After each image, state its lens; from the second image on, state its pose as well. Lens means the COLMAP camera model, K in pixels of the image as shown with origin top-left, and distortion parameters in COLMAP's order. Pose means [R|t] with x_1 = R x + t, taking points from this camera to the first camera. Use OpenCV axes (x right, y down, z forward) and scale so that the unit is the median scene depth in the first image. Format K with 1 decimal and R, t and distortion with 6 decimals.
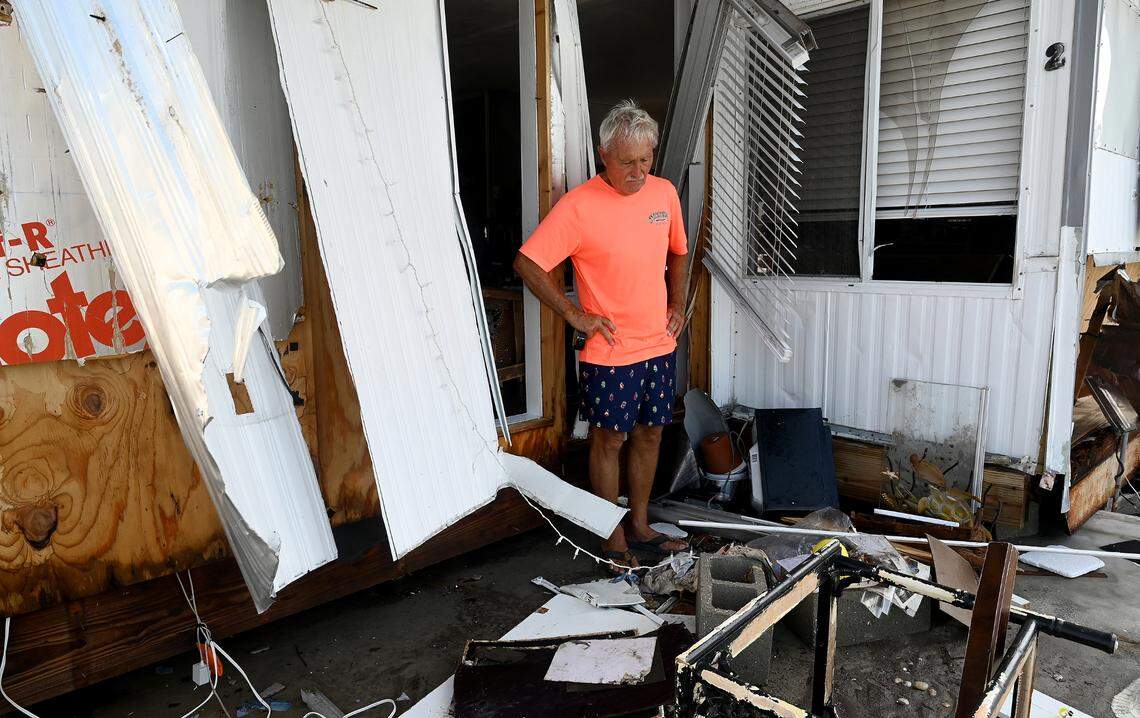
lens RADIAL K [[755.6, 0, 570.0], [0, 755.6, 359.0], [0, 0, 1]] dist [0.007245, -0.003421]
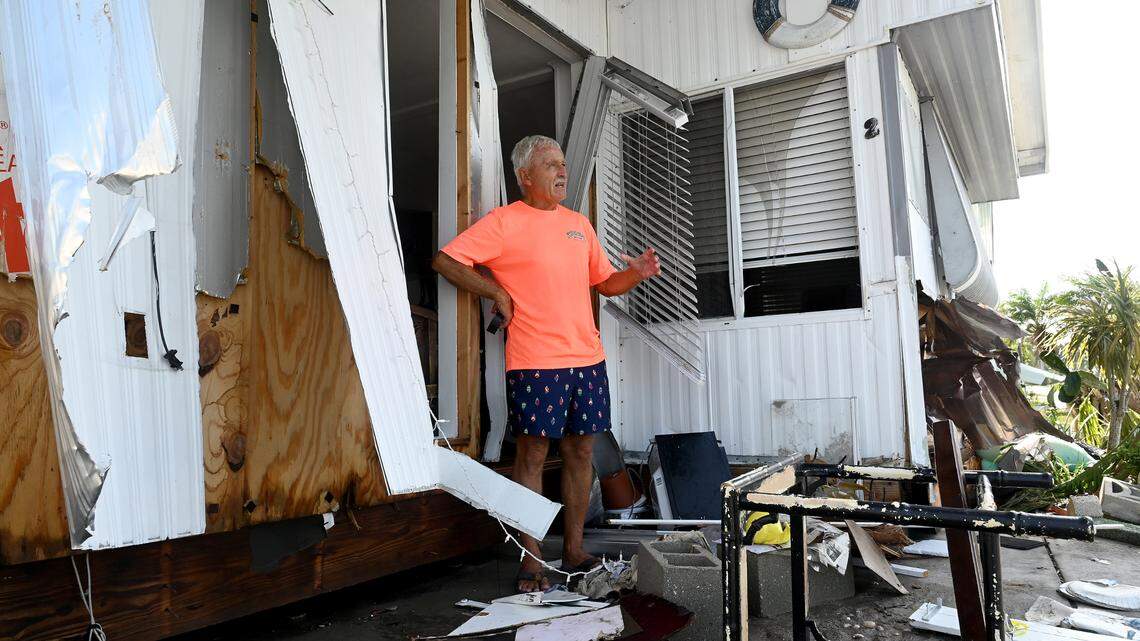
lens RADIAL K [[752.6, 0, 581.9], [0, 752.6, 317.2], [0, 0, 1]] dist [0.020895, -0.022934]
pose [[0.967397, 0.016672, 0.252717, -0.145209], [0.047900, 0.967778, -0.247209, 0.196058], [-0.248695, 0.251254, 0.935426, 0.010500]]
